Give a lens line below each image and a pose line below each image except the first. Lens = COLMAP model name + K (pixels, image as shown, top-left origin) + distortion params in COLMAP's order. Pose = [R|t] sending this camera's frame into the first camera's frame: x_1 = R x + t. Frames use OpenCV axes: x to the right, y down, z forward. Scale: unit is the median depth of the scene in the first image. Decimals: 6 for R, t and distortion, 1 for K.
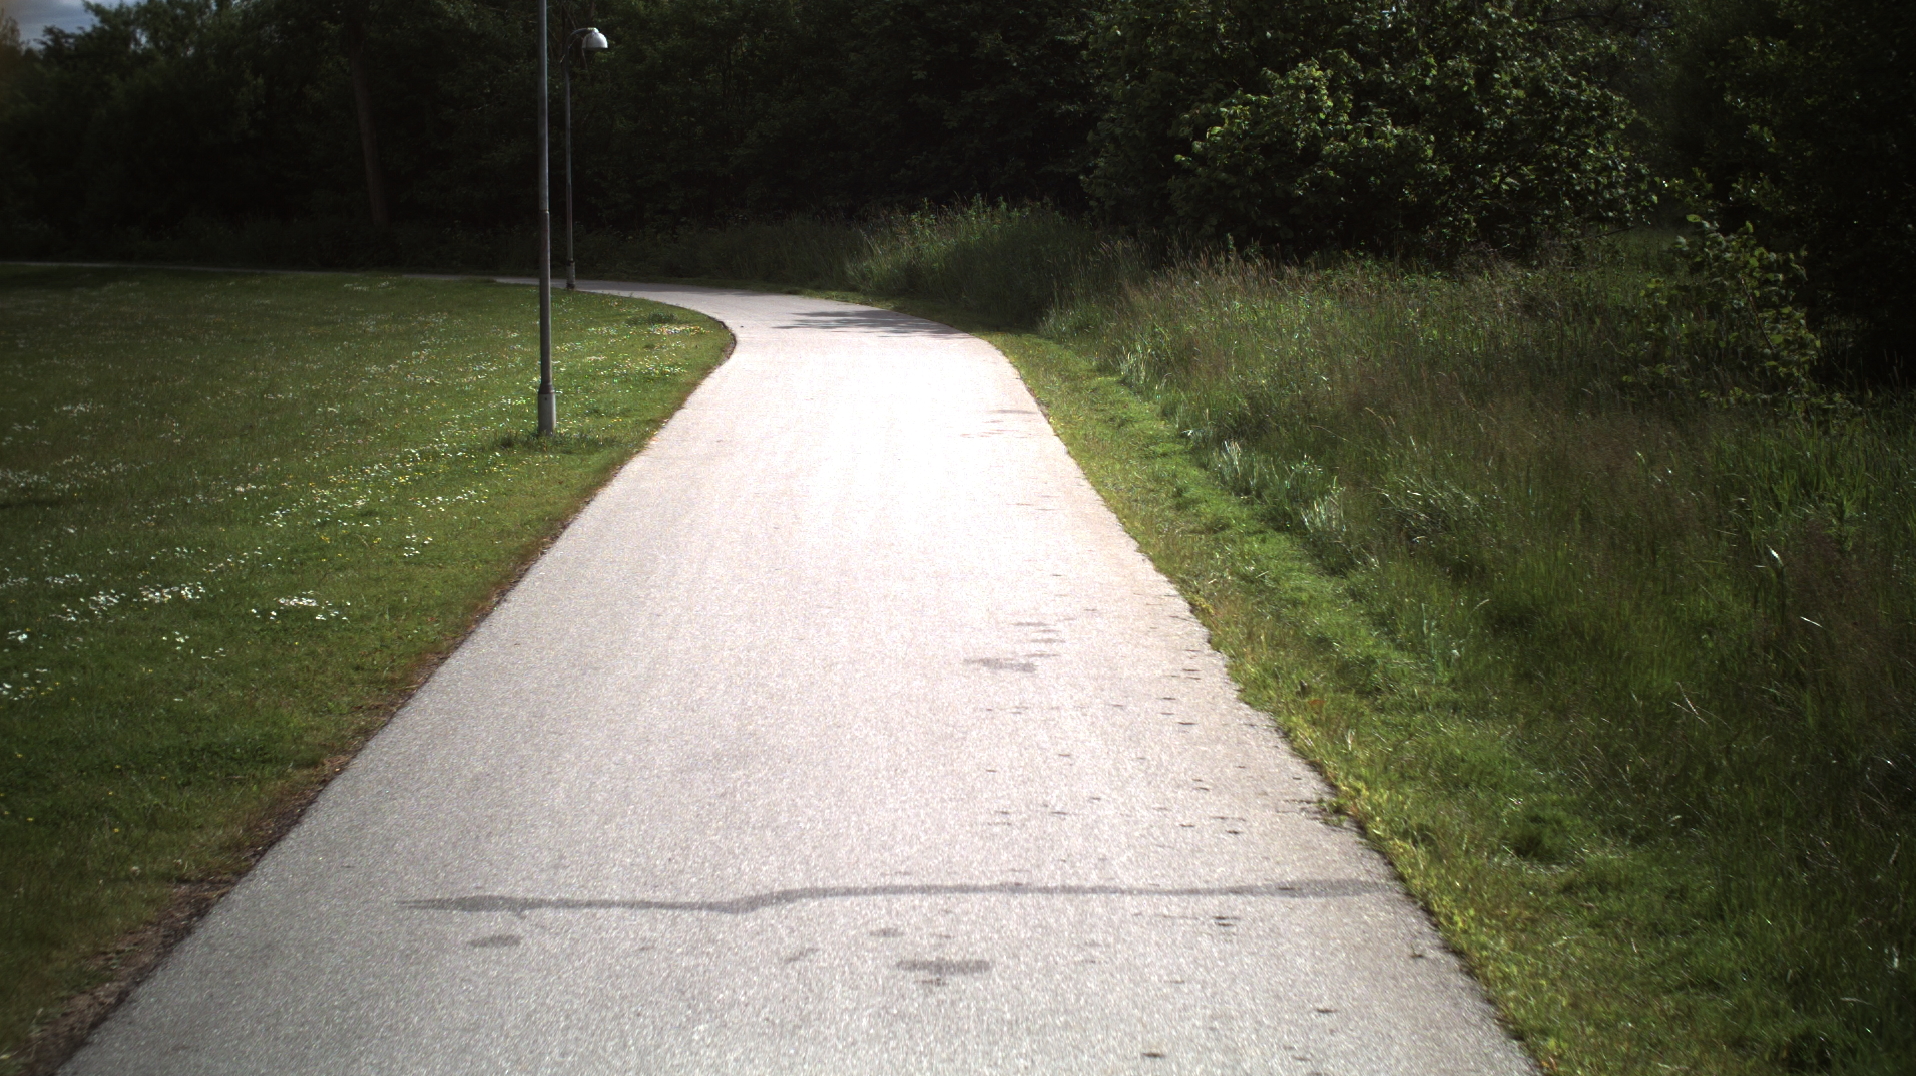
lens RADIAL K [[3281.6, 0, 958.0], [0, 3281.6, 538.0], [0, 0, 1]] dist [-0.303299, 0.430891]
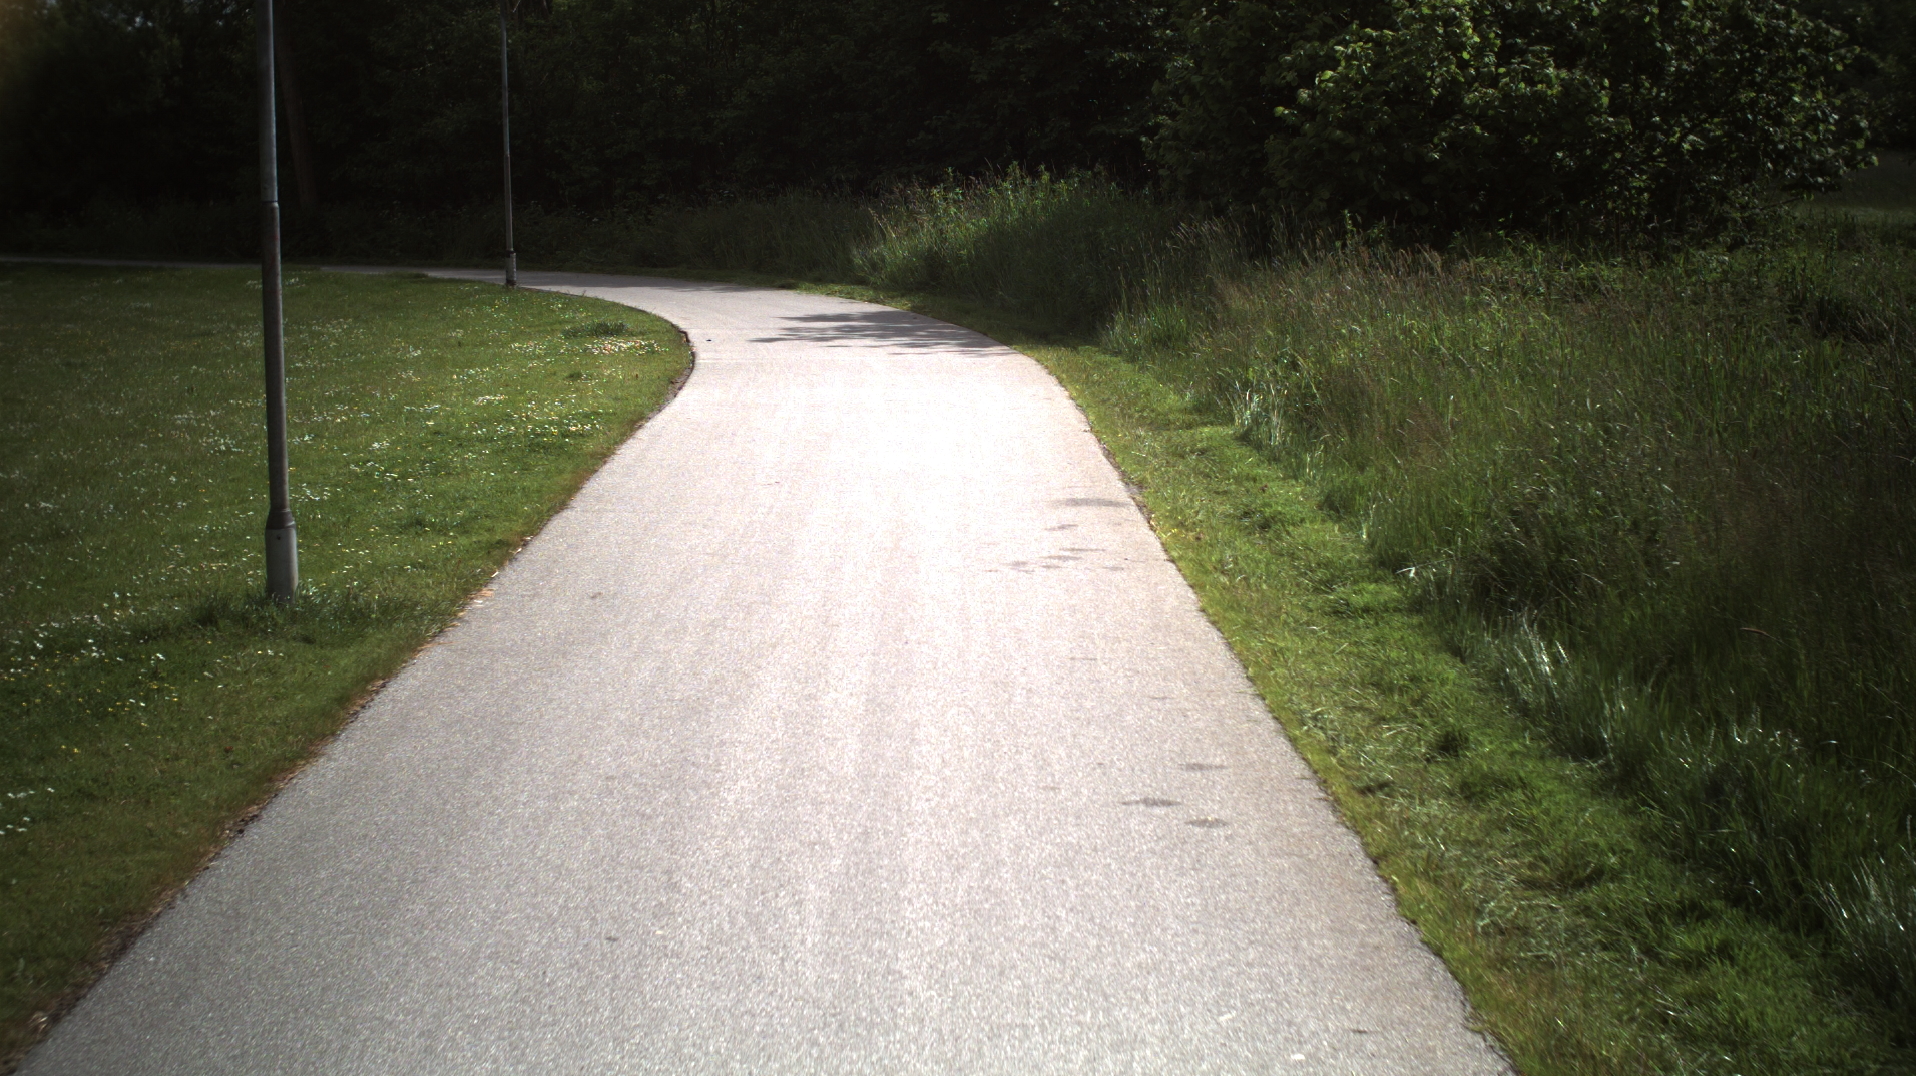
lens RADIAL K [[3281.6, 0, 958.0], [0, 3281.6, 538.0], [0, 0, 1]] dist [-0.303299, 0.430891]
pose [[0.999897, -0.011326, -0.008833, -0.002126], [0.011410, 0.999889, 0.009557, -0.024493], [0.008724, -0.009657, 0.999915, 0.232952]]
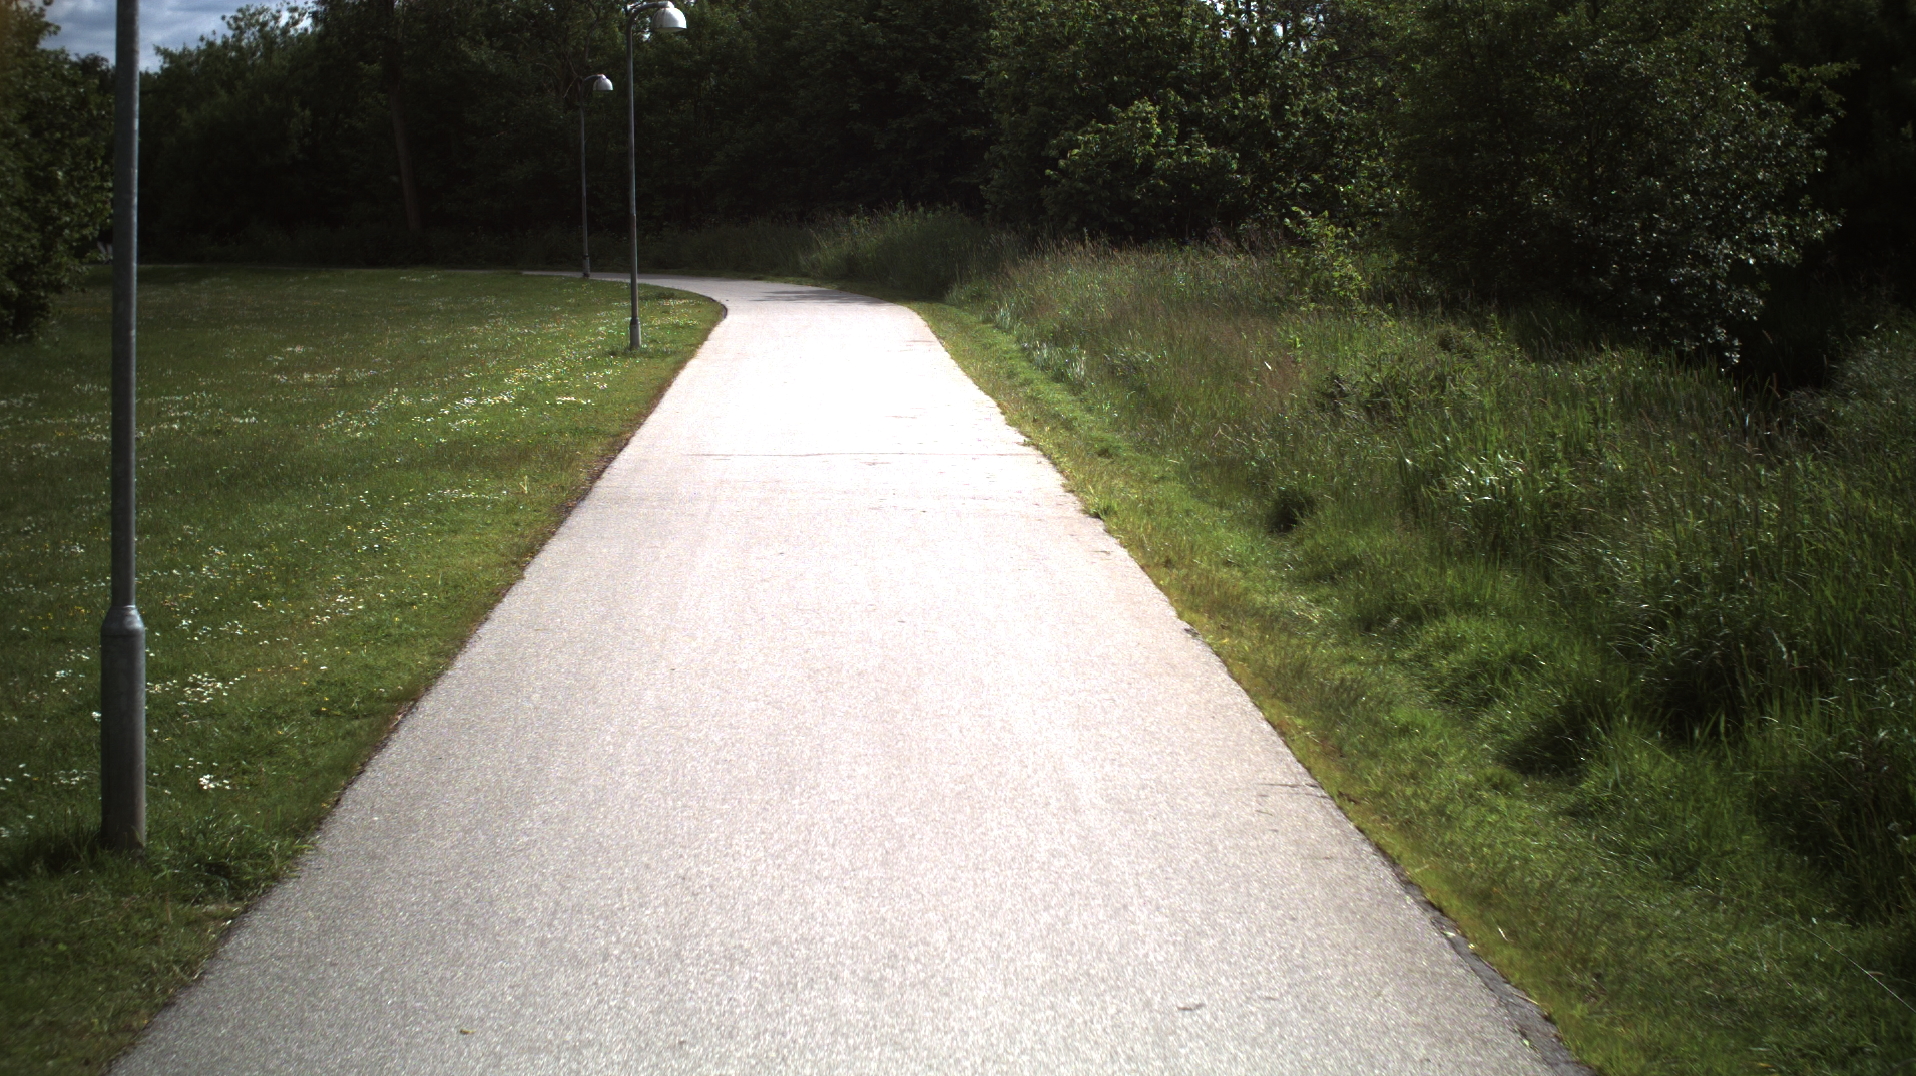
lens RADIAL K [[3281.6, 0, 958.0], [0, 3281.6, 538.0], [0, 0, 1]] dist [-0.303299, 0.430891]
pose [[0.999736, -0.012121, 0.019532, 0.002049], [0.012151, 0.999925, -0.001422, 0.036144], [-0.019514, 0.001659, 0.999808, -0.348921]]
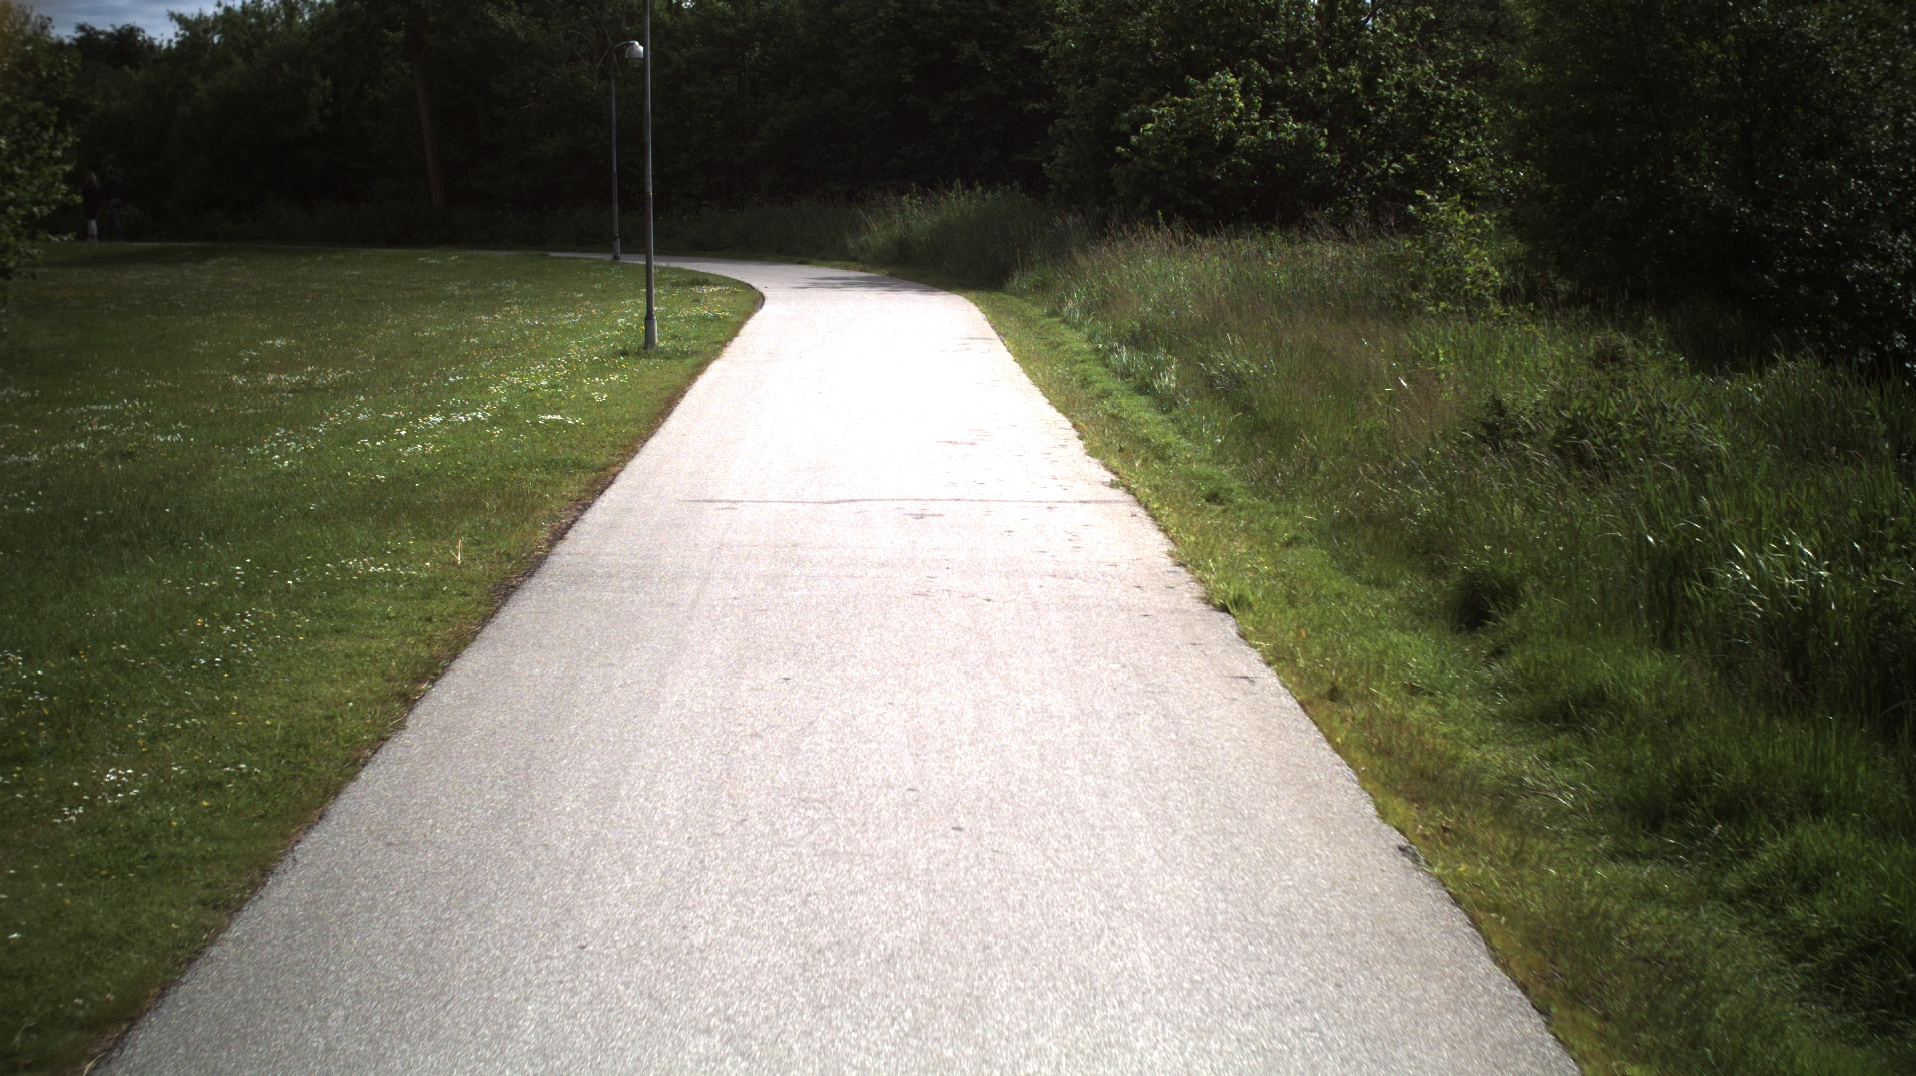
lens RADIAL K [[3281.6, 0, 958.0], [0, 3281.6, 538.0], [0, 0, 1]] dist [-0.303299, 0.430891]
pose [[0.999984, -0.004691, 0.003246, 0.002126], [0.004675, 0.999978, 0.004679, 0.024178], [-0.003268, -0.004663, 0.999984, -0.232260]]
